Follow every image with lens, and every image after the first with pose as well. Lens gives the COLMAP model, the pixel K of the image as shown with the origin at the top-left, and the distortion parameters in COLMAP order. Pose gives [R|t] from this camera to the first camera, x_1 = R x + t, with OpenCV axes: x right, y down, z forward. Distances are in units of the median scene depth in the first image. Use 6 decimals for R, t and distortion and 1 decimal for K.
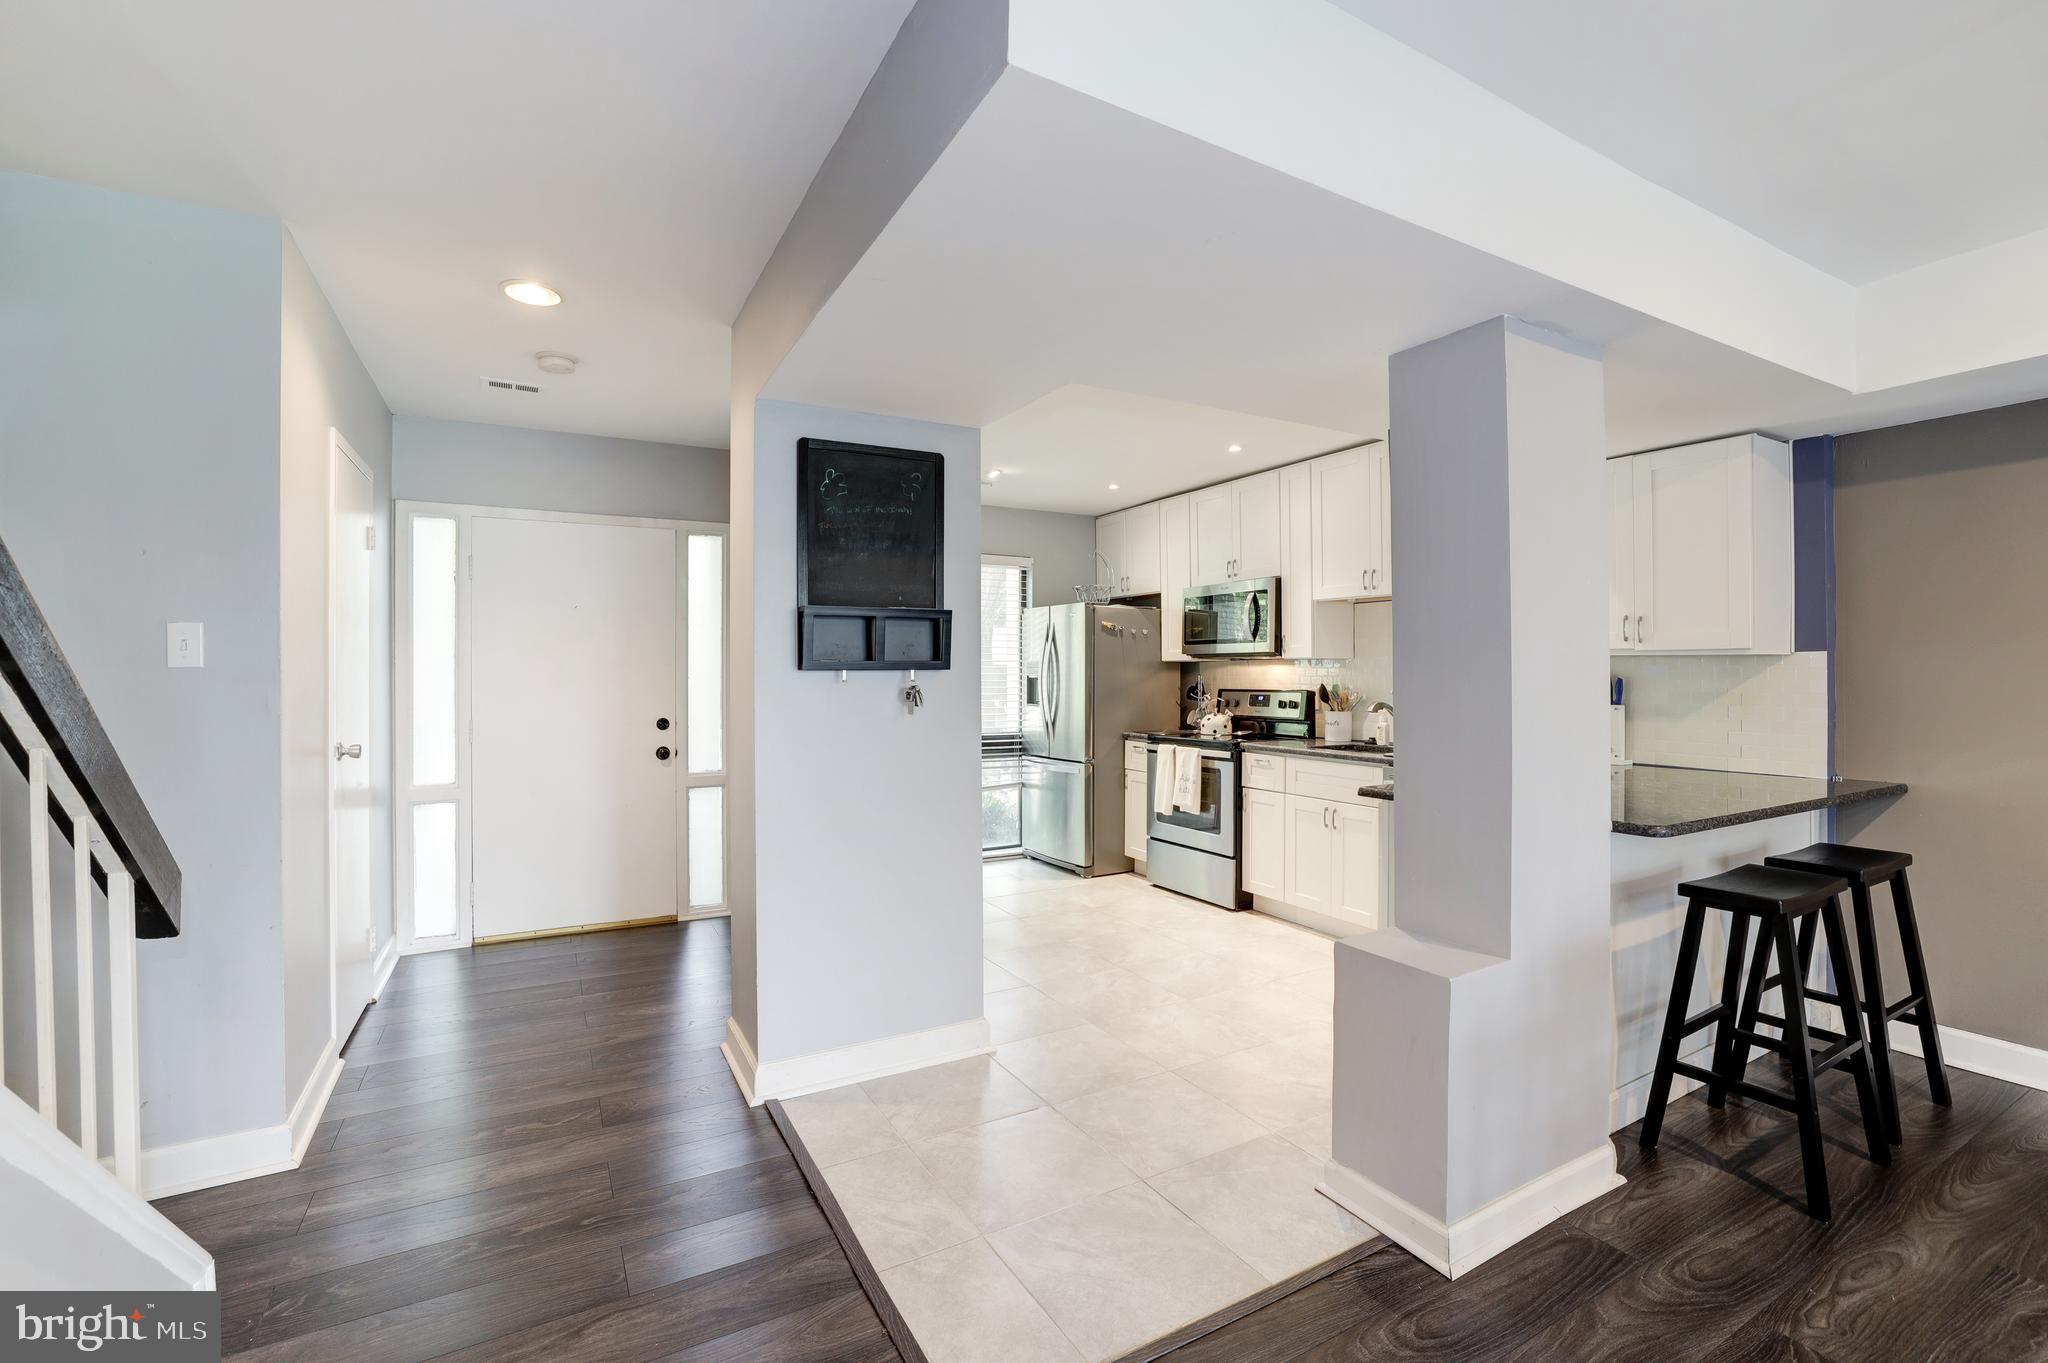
lens RADIAL K [[886.5, 0, 1023.4], [0, 886.5, 672.1], [0, 0, 1]] dist [-0.051080, 0.019685]
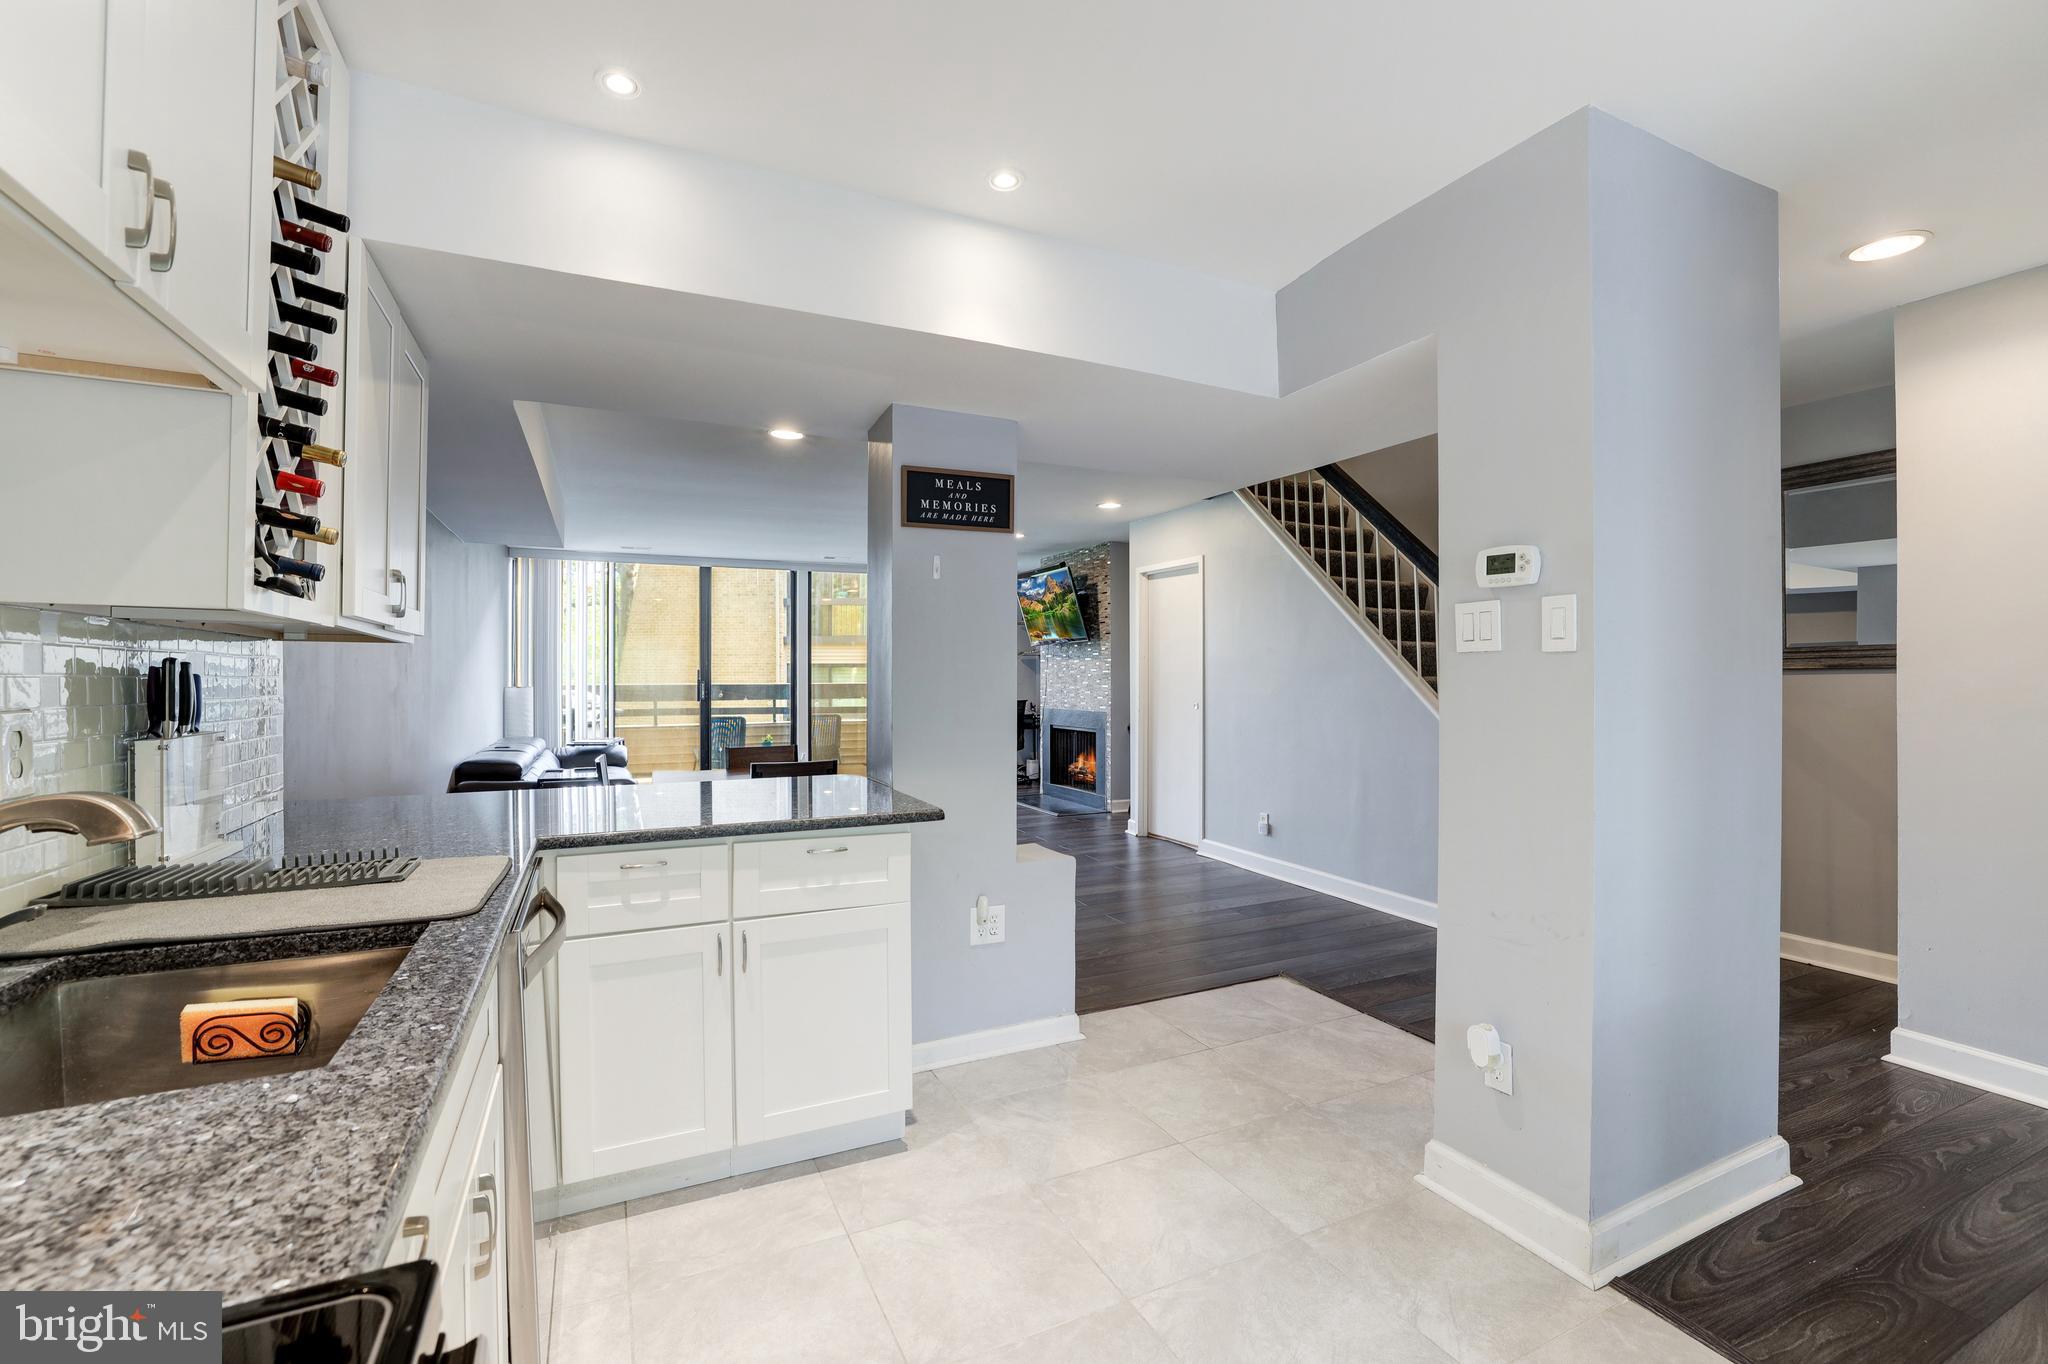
lens RADIAL K [[886.5, 0, 1023.4], [0, 886.5, 672.6], [0, 0, 1]] dist [-0.051080, 0.019685]
pose [[-0.997973, 0.001795, 0.063618, 0.154420], [0.001413, 0.999981, -0.006045, 0.006692], [-0.063627, -0.005943, -0.997956, 1.085954]]
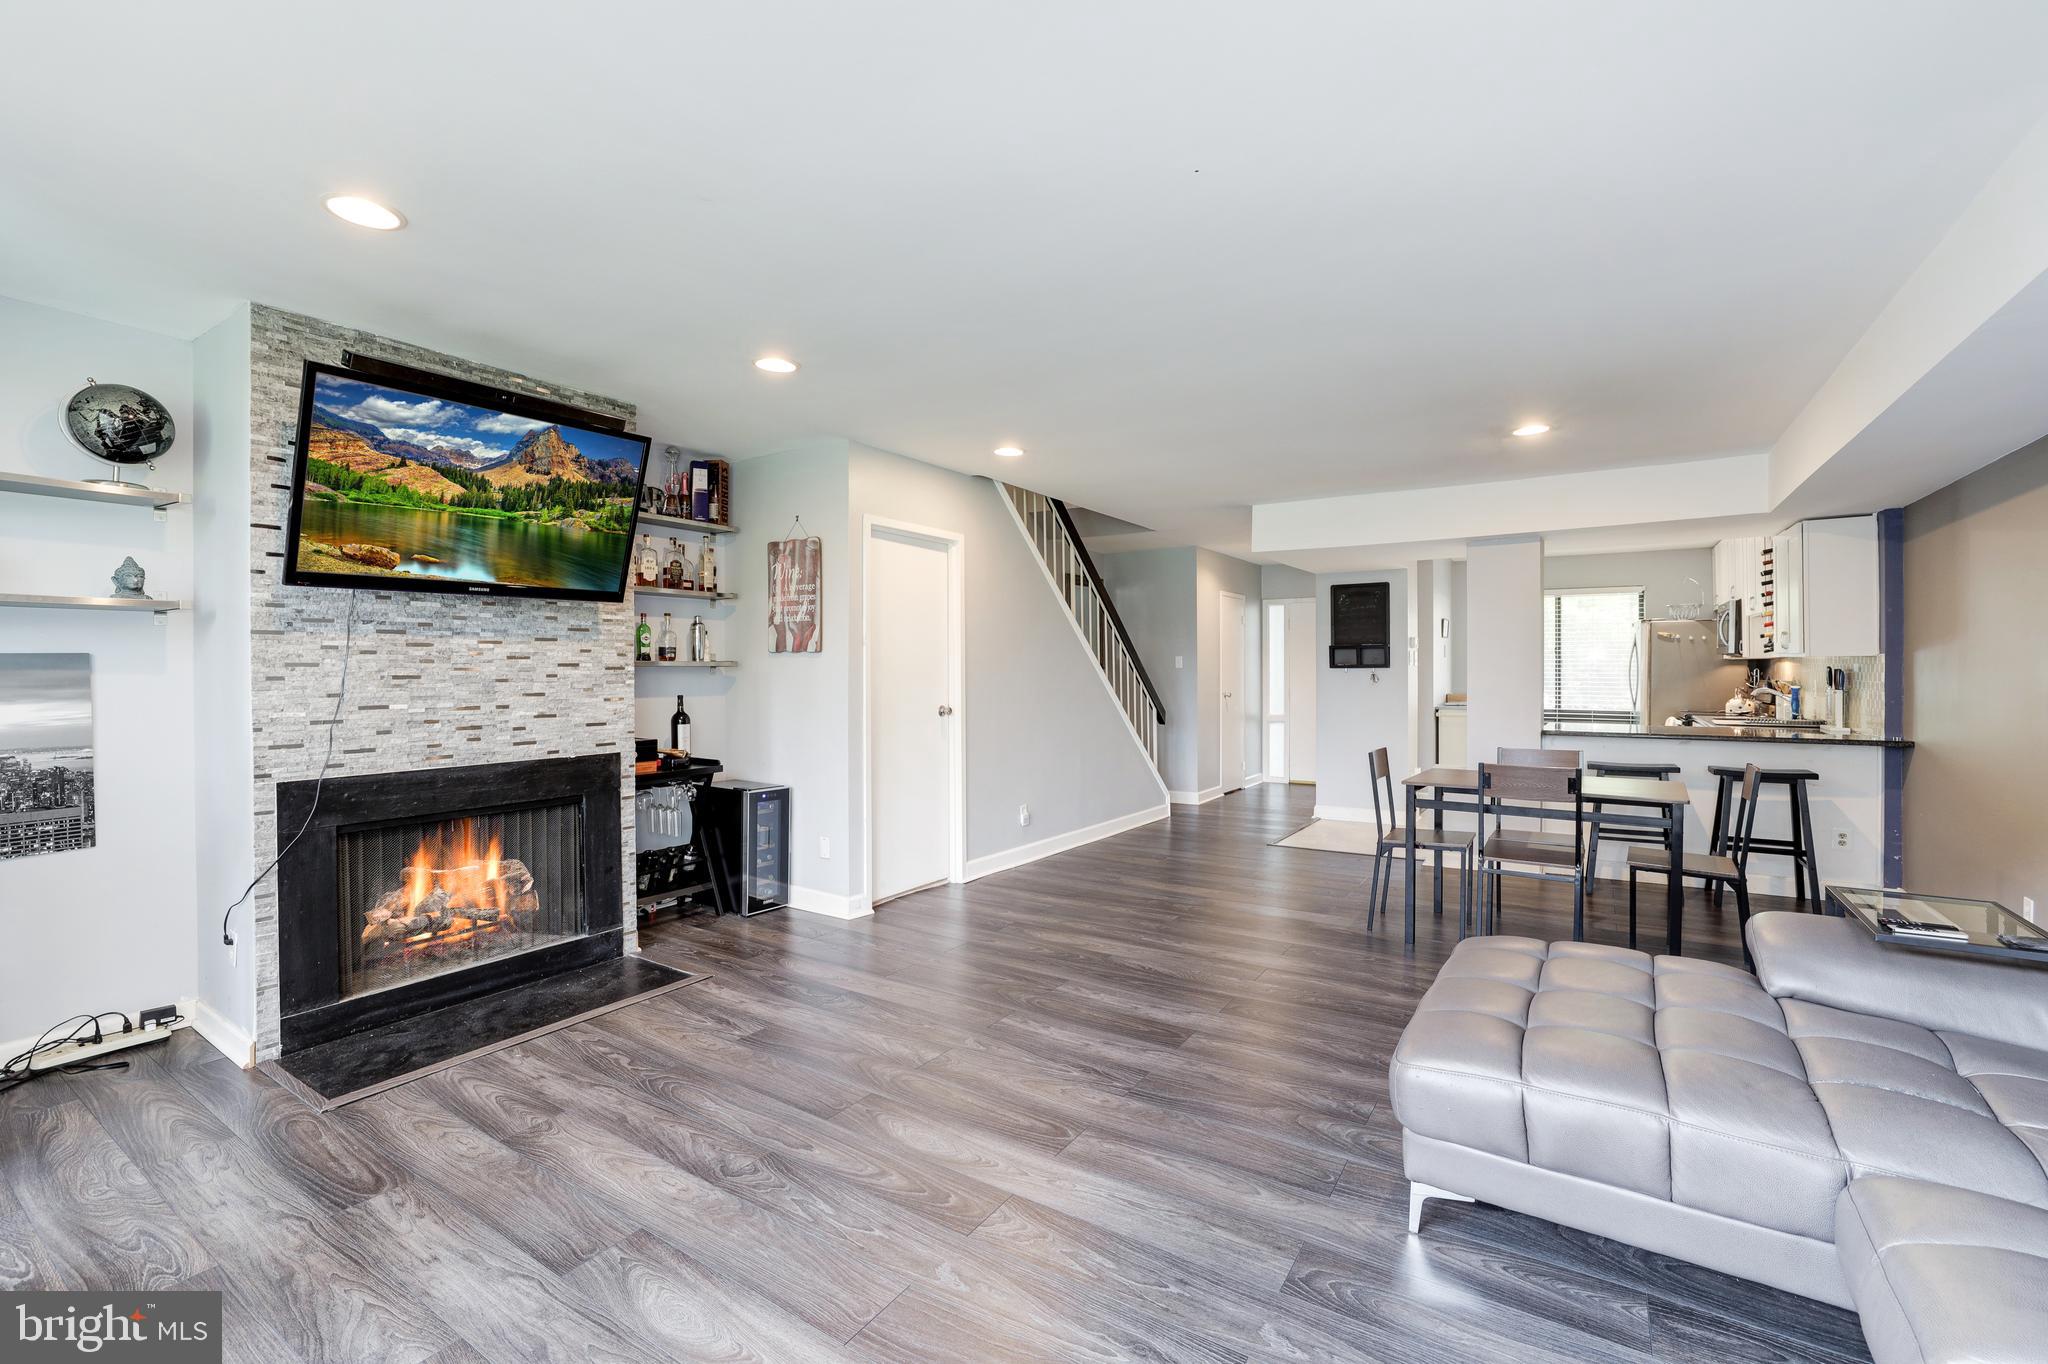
lens RADIAL K [[886.5, 0, 1023.4], [0, 886.5, 672.6], [0, 0, 1]] dist [-0.051080, 0.019685]
pose [[0.465575, 0.001645, -0.885007, 0.996197], [0.004651, 0.999980, 0.004305, -0.003044], [0.884996, -0.006120, 0.465558, -0.661297]]
